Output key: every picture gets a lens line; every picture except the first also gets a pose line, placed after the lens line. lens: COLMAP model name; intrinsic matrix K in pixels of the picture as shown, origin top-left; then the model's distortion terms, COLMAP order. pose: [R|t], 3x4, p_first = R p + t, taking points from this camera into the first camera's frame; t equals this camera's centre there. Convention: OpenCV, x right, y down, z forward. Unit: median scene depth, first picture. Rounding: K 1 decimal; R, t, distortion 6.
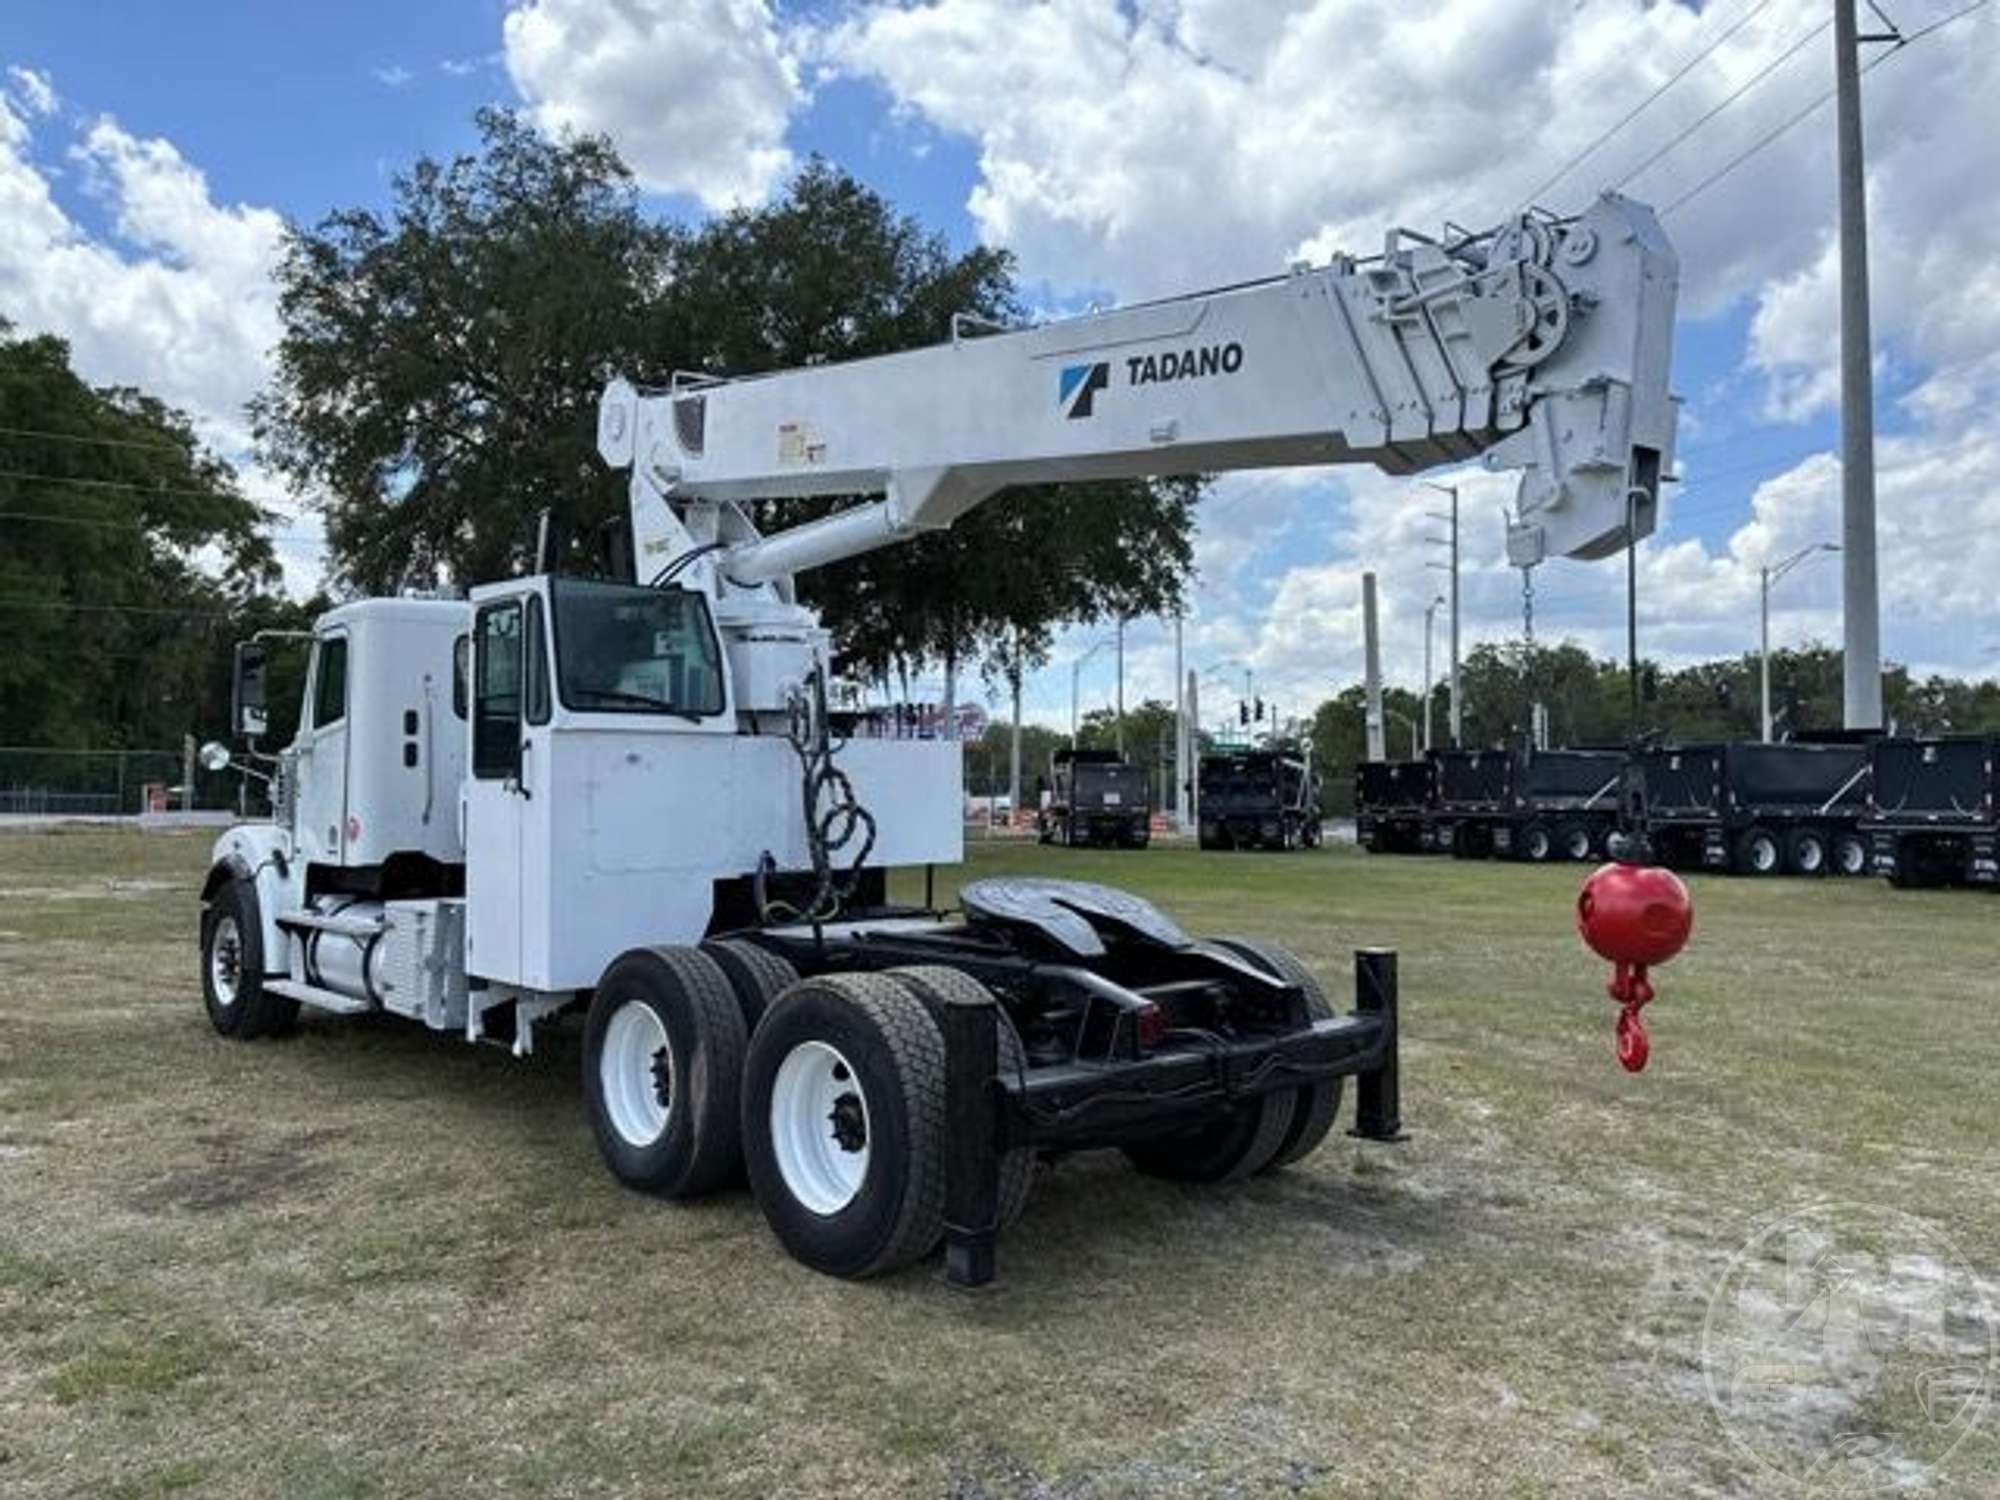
lens RADIAL K [[1512.4, 0, 996.0], [0, 1512.4, 736.5], [0, 0, 1]] dist [0.041270, -0.048386]
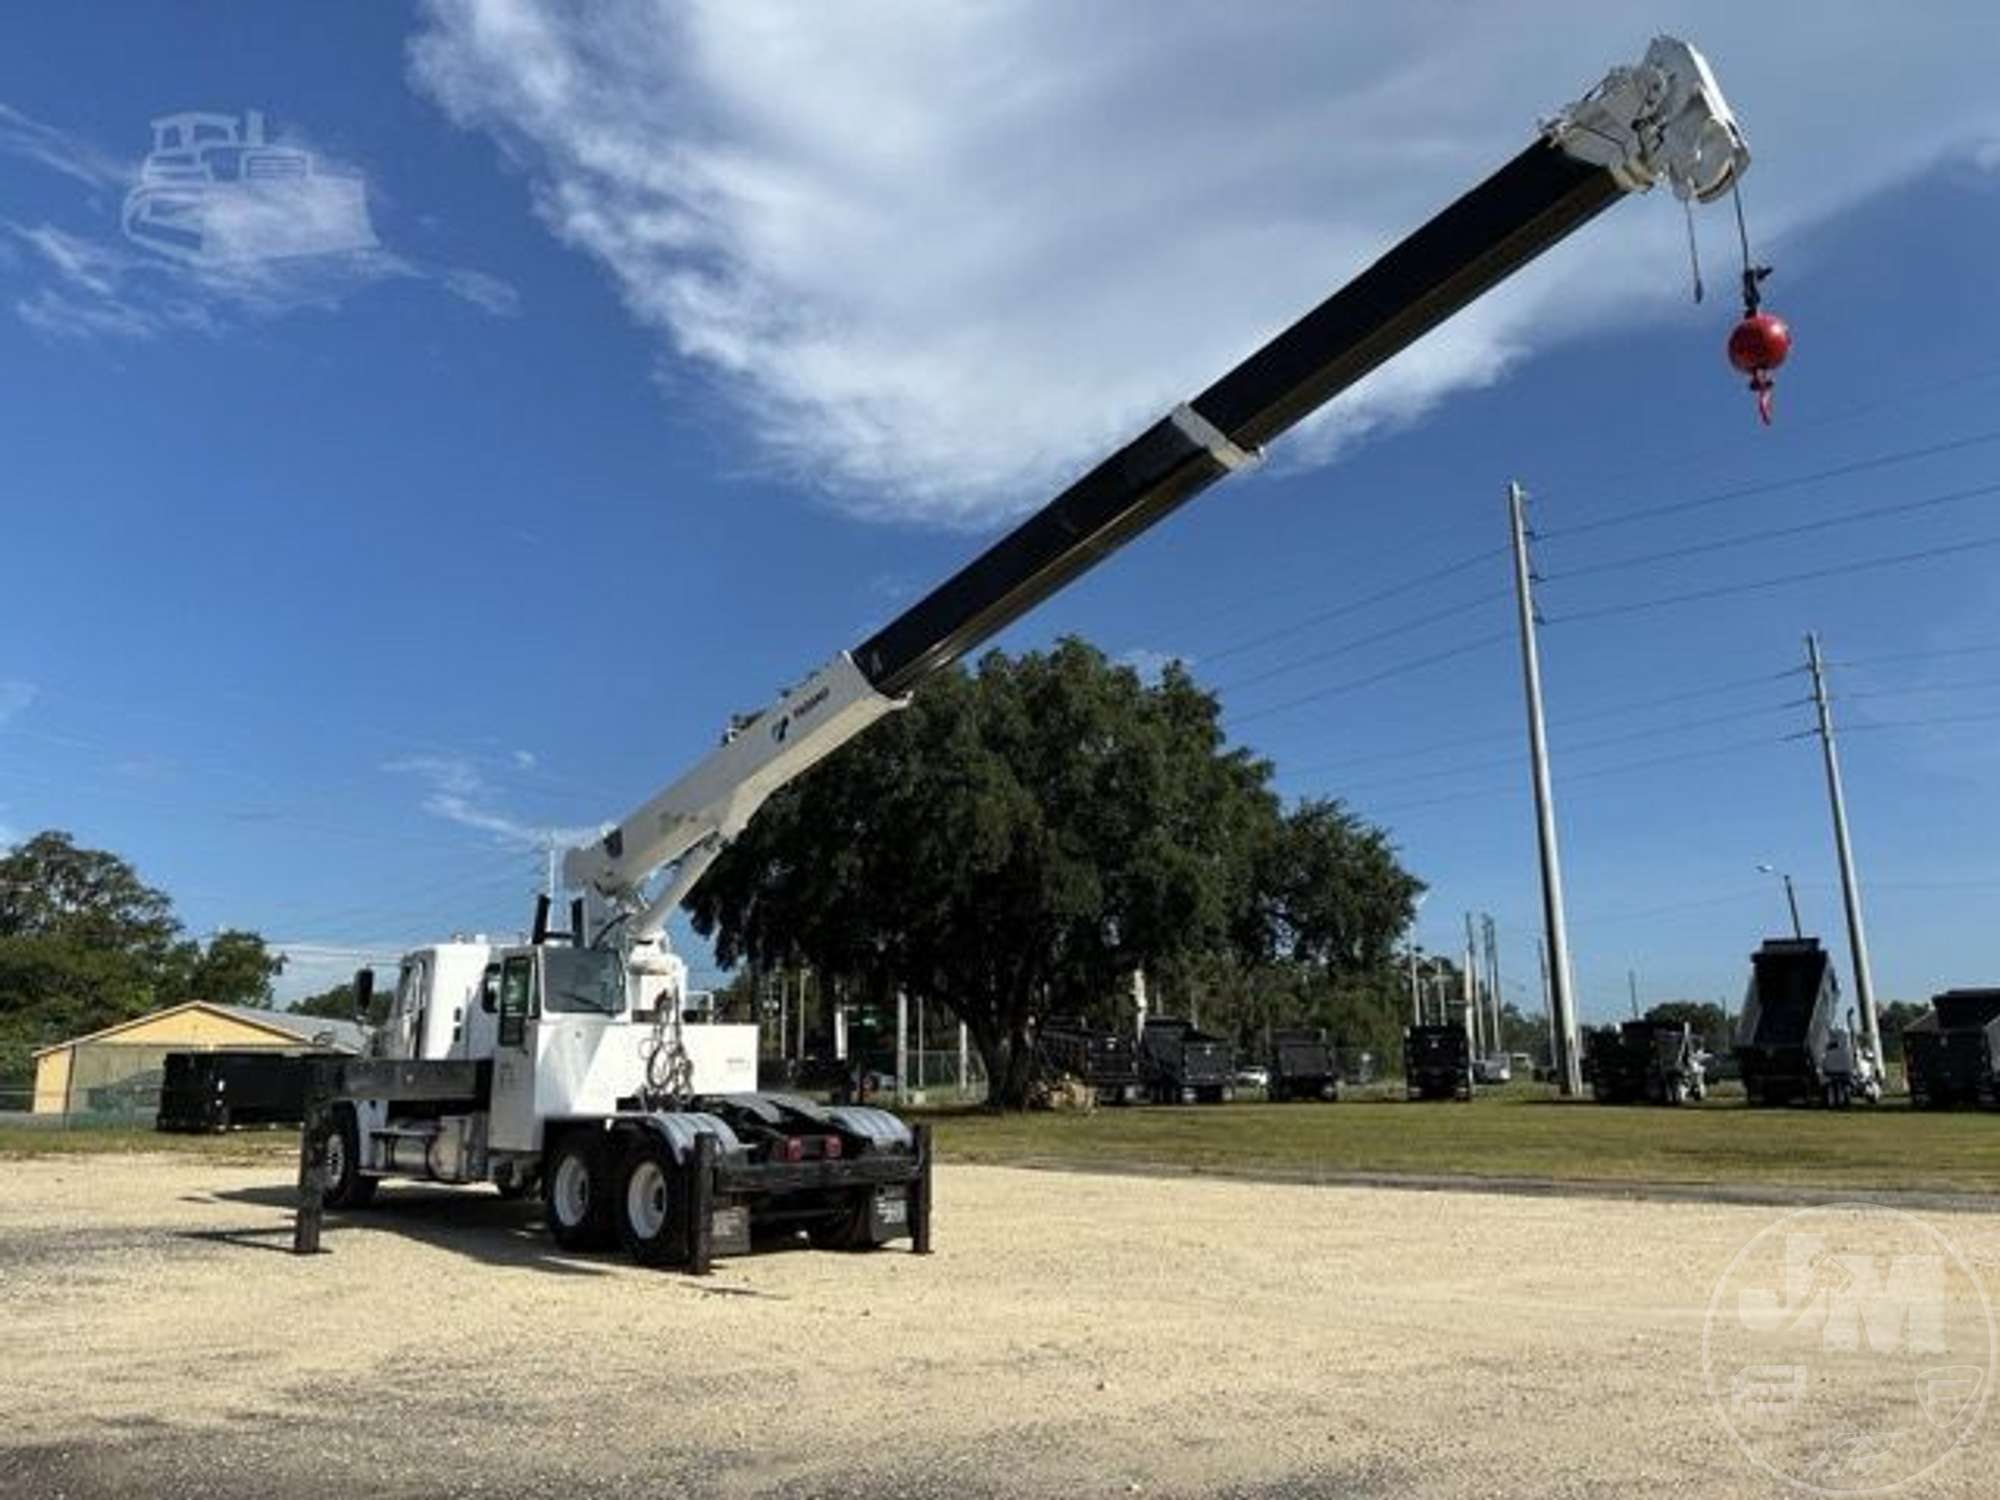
lens RADIAL K [[1493.8, 0, 1009.3], [0, 1493.8, 729.5], [0, 0, 1]] dist [0.033405, -0.009786]
pose [[0.999677, 0.001572, 0.025353, 0.070113], [0.003237, 0.982062, -0.188531, -0.001874], [-0.025195, 0.188552, 0.981740, -0.261826]]
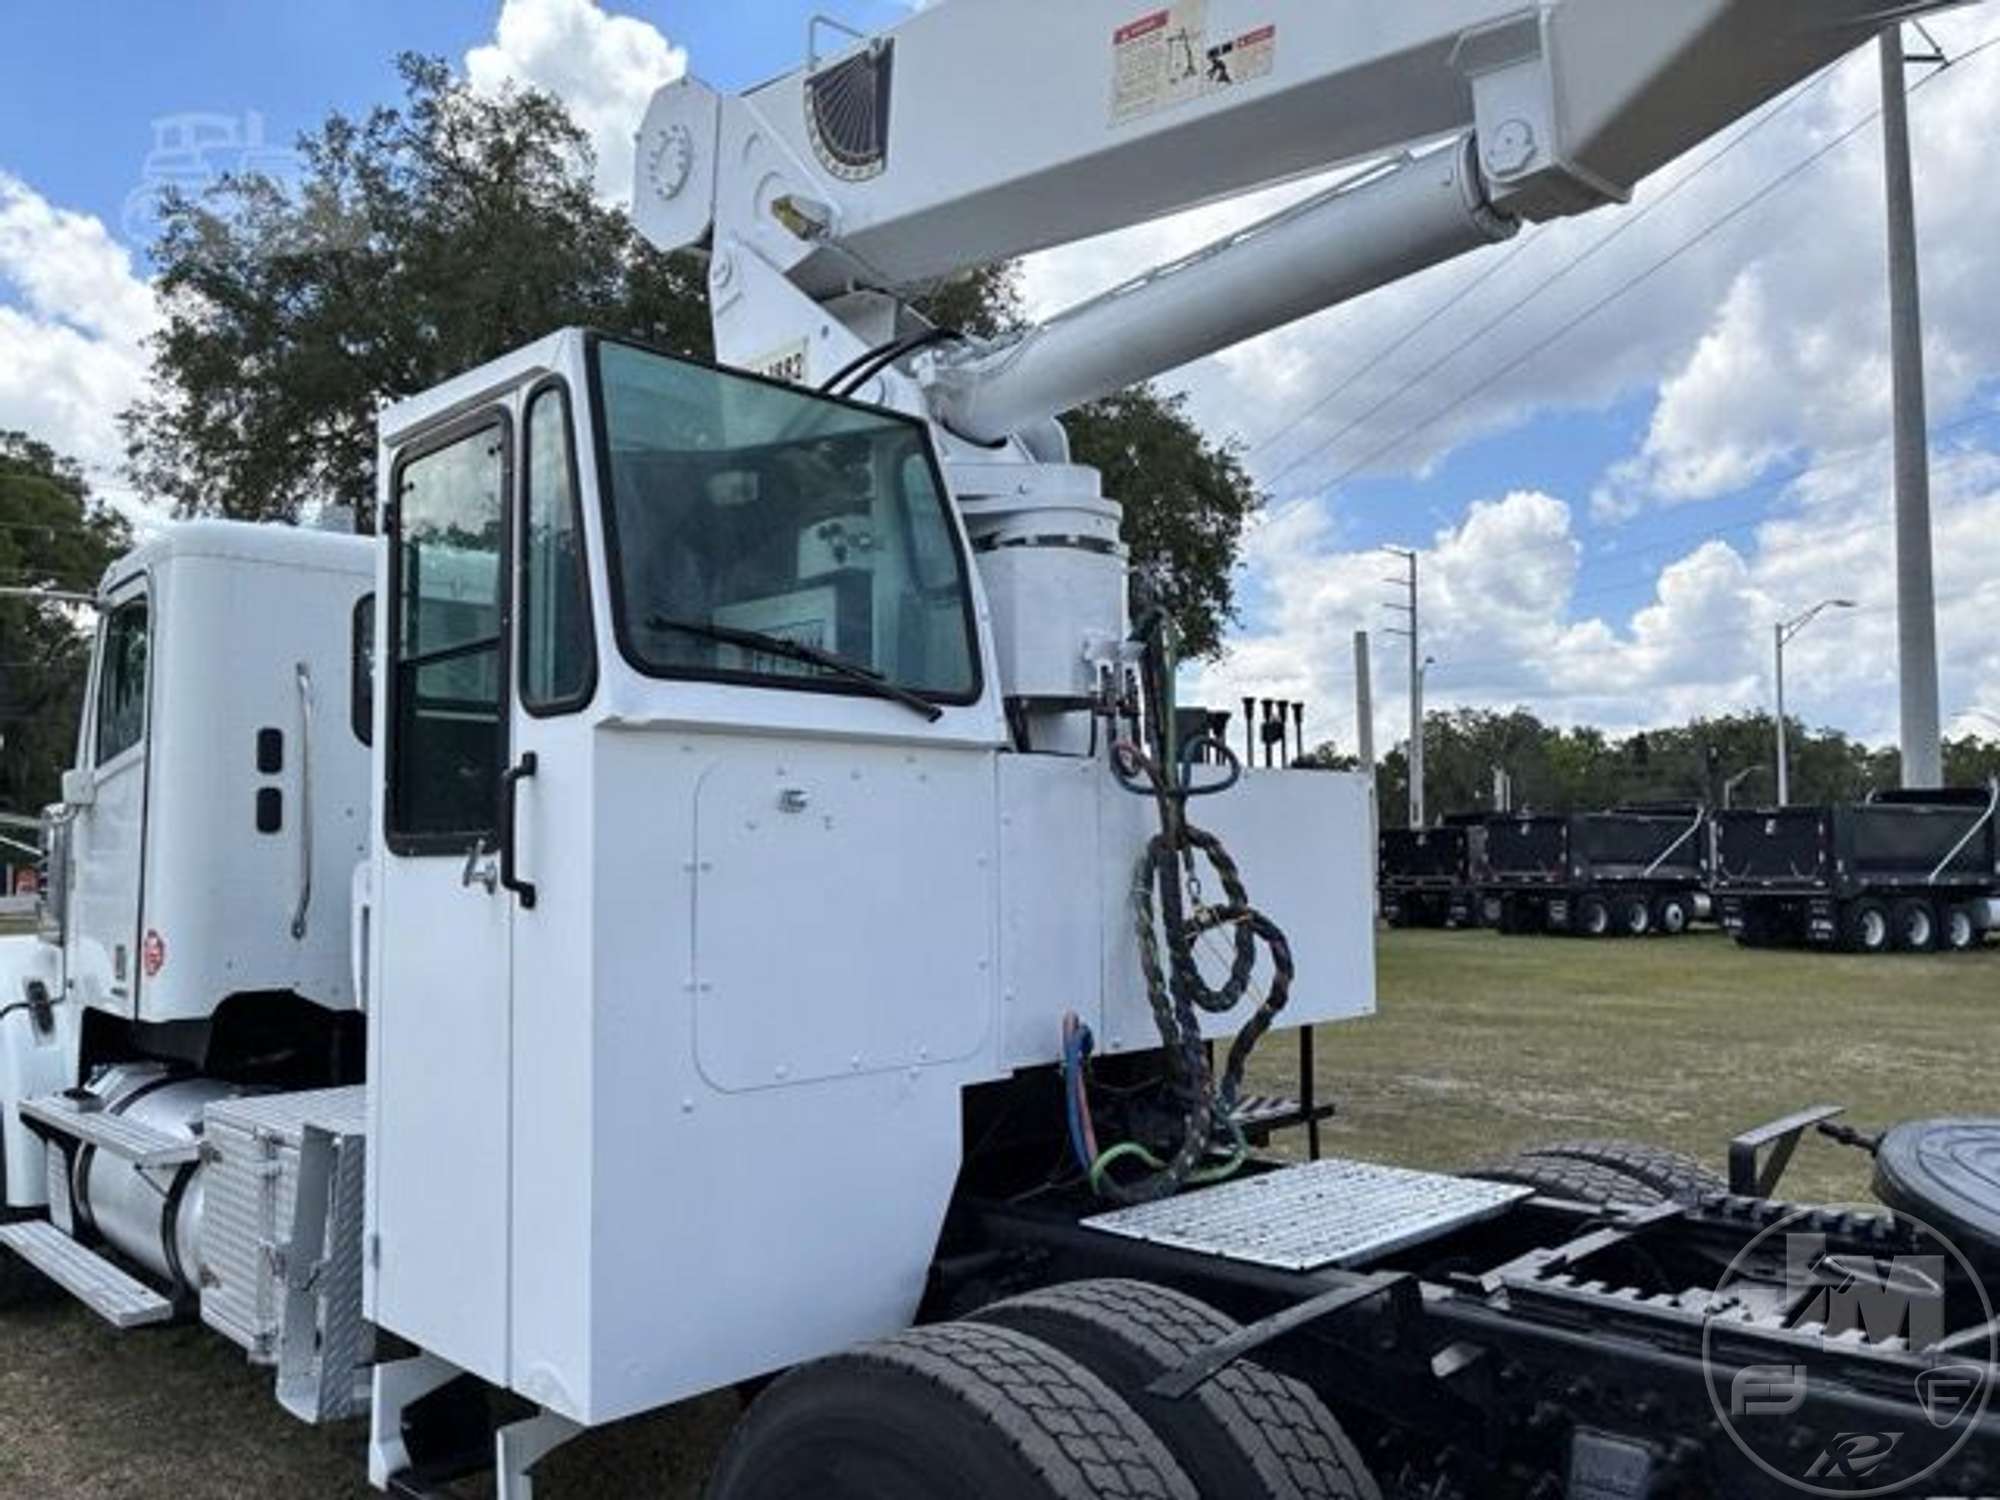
lens RADIAL K [[1510.4, 0, 1034.5], [0, 1510.4, 781.2], [0, 0, 1]] dist [0.043189, -0.047011]
pose [[0.997762, -0.003683, 0.066761, -0.048260], [0.004834, 0.999842, -0.017077, 0.003886], [-0.066688, 0.017361, 0.997623, 0.142255]]
